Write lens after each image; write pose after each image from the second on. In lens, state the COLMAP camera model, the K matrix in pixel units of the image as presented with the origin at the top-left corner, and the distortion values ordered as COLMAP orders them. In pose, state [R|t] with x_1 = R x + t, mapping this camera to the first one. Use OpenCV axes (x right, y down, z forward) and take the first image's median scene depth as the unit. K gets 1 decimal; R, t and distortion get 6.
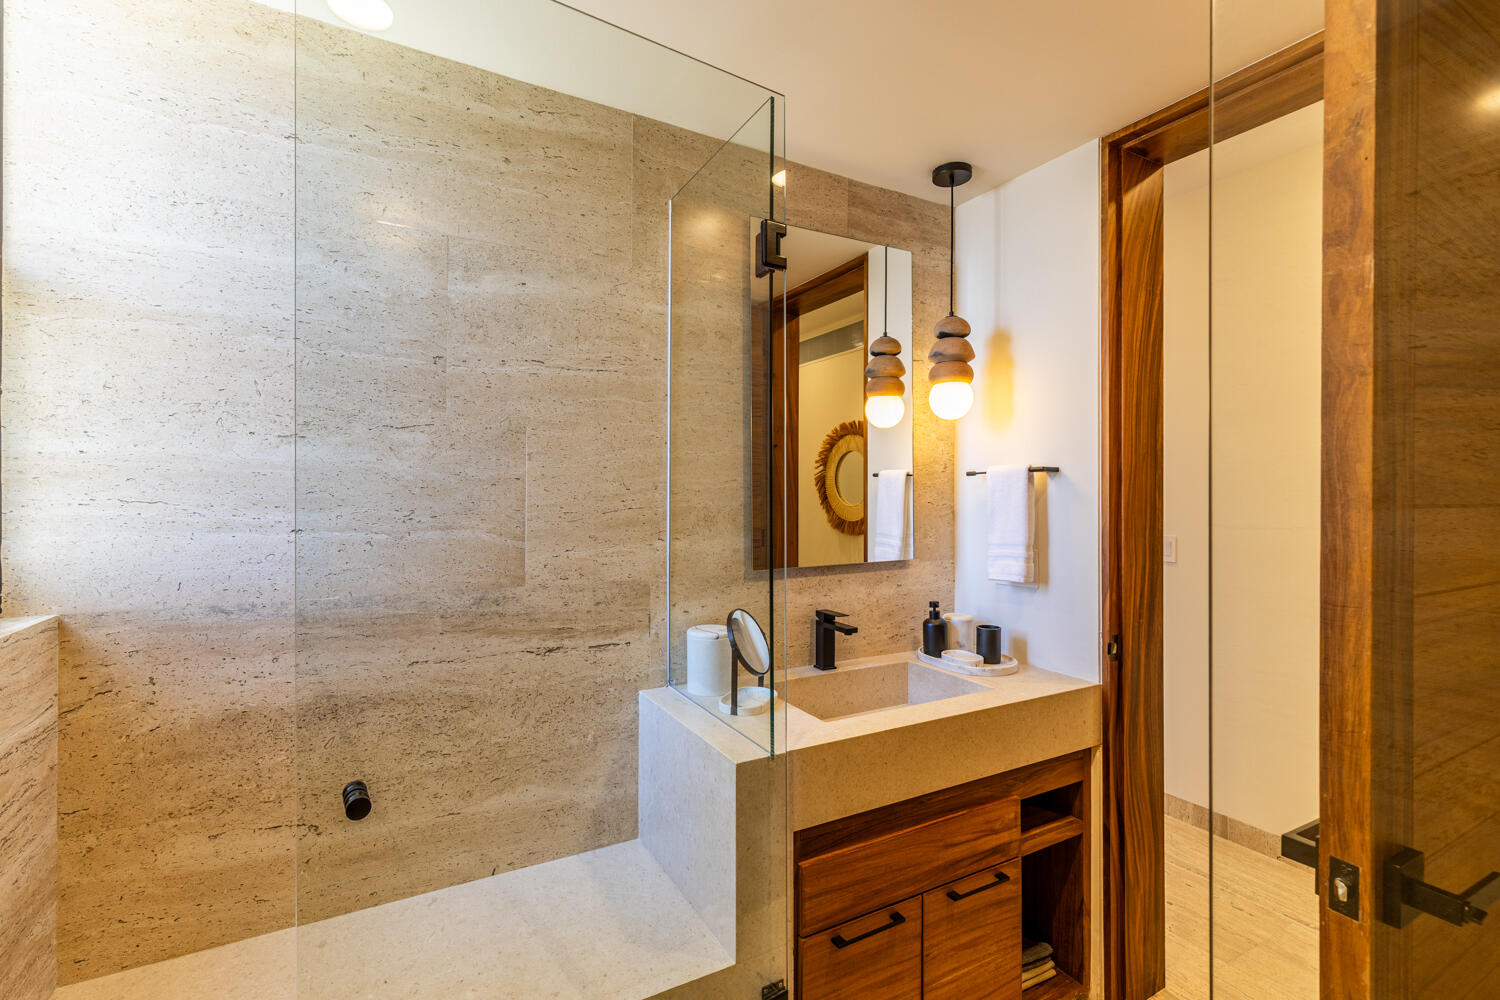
lens RADIAL K [[670.8, 0, 757.4], [0, 670.8, 500.8], [0, 0, 1]] dist [0.012906, -0.001881]
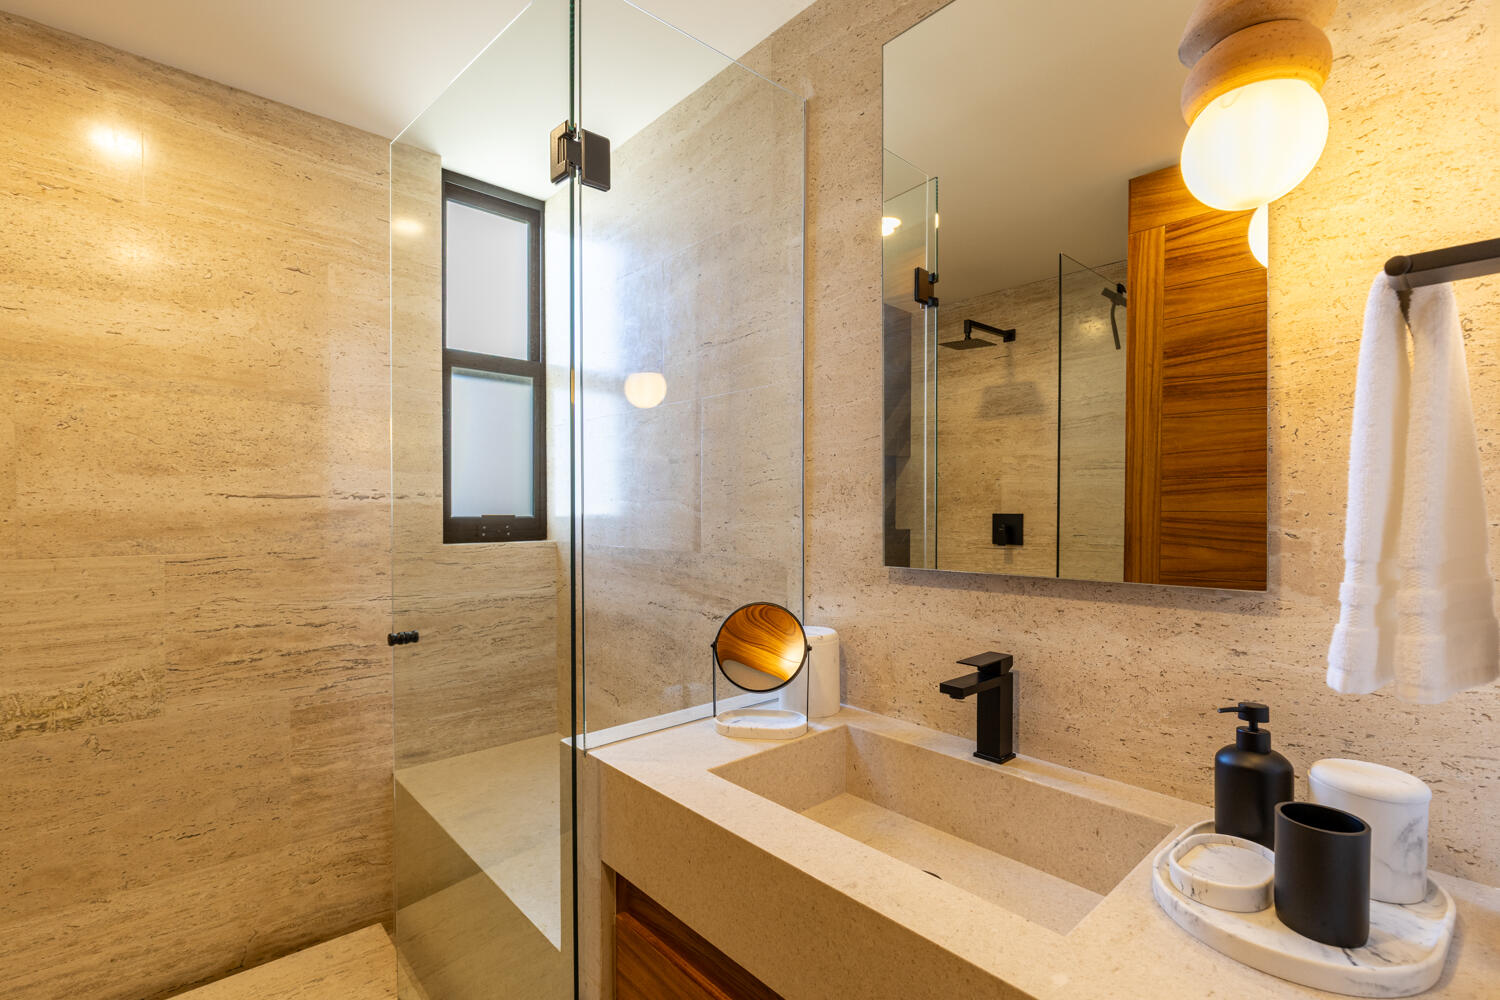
lens RADIAL K [[671.3, 0, 753.4], [0, 671.3, 516.0], [0, 0, 1]] dist [-0.000244, -0.000365]
pose [[0.232824, 0.015669, -0.972393, 0.684343], [-0.003349, 0.999877, 0.015310, 0.046758], [0.972513, -0.000309, 0.232848, 0.776524]]
